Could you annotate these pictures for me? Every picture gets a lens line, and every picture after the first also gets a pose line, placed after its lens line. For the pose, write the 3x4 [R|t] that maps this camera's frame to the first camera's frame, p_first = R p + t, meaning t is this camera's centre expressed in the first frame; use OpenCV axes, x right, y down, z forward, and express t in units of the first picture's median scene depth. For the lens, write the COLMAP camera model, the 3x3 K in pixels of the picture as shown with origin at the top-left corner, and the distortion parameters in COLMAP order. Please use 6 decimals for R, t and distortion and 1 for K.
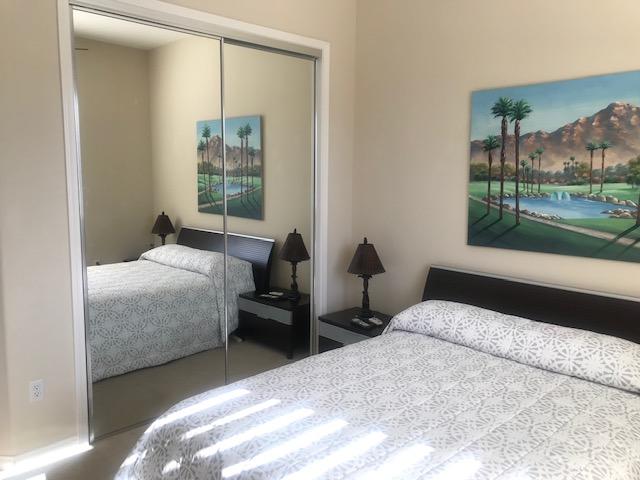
lens RADIAL K [[523.2, 0, 317.1], [0, 523.2, 237.5], [0, 0, 1]] dist [0.003189, 0.004843]
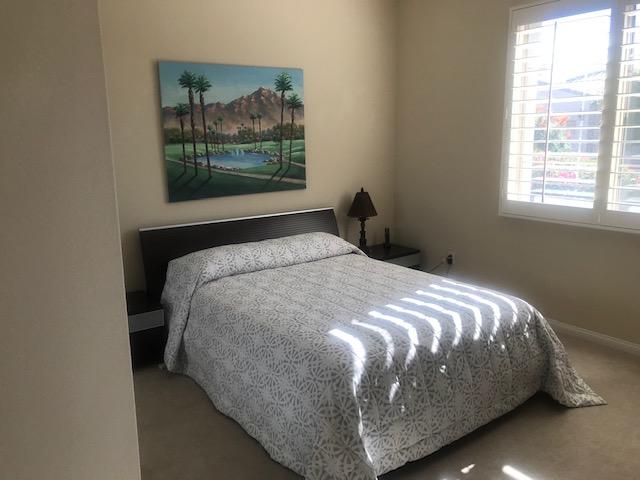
lens RADIAL K [[523.2, 0, 317.1], [0, 523.2, 237.5], [0, 0, 1]] dist [0.003189, 0.004843]
pose [[0.127784, -0.196879, 0.972065, -0.852325], [0.141682, 0.973671, 0.178579, -0.075030], [-0.981630, 0.114905, 0.152313, 0.599660]]
